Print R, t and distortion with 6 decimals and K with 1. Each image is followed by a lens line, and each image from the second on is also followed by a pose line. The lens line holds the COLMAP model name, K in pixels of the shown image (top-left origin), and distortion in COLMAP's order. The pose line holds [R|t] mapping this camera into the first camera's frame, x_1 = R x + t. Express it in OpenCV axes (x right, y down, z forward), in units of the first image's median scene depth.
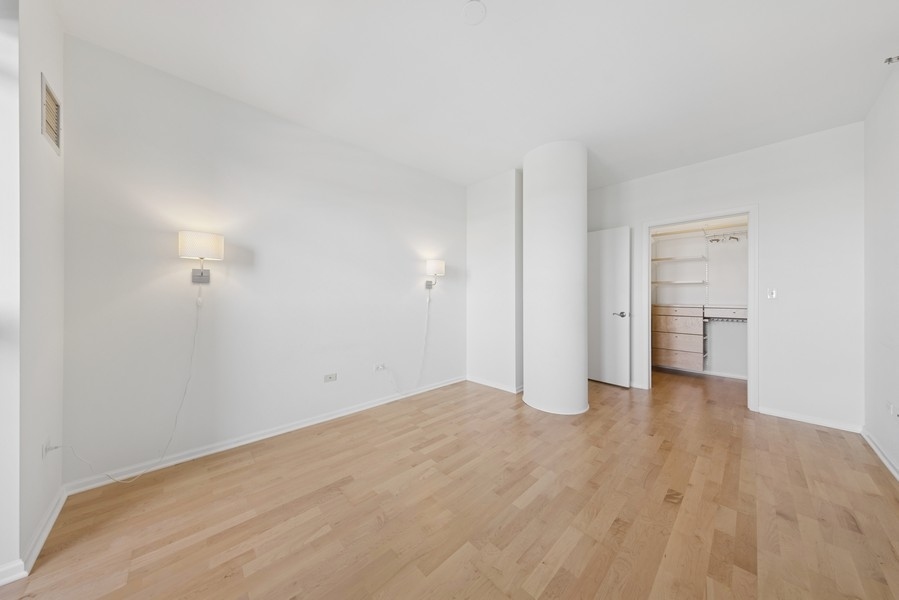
lens RADIAL K [[284.6, 0, 451.2], [0, 284.6, 295.7], [0, 0, 1]] dist [-0.001700, -0.000080]
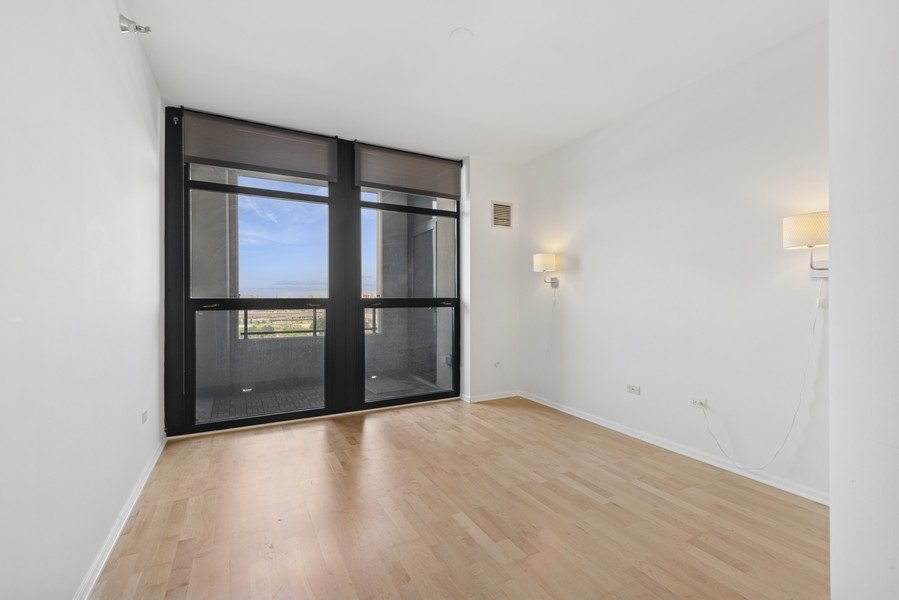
lens RADIAL K [[389.9, 0, 451.9], [0, 389.9, 300.8], [0, 0, 1]] dist [0.000121, 0.000112]
pose [[-0.256192, 0.008824, -0.966586, 1.057950], [0.000692, 0.999960, 0.008945, 0.005445], [0.966626, 0.001623, -0.256188, 0.926095]]
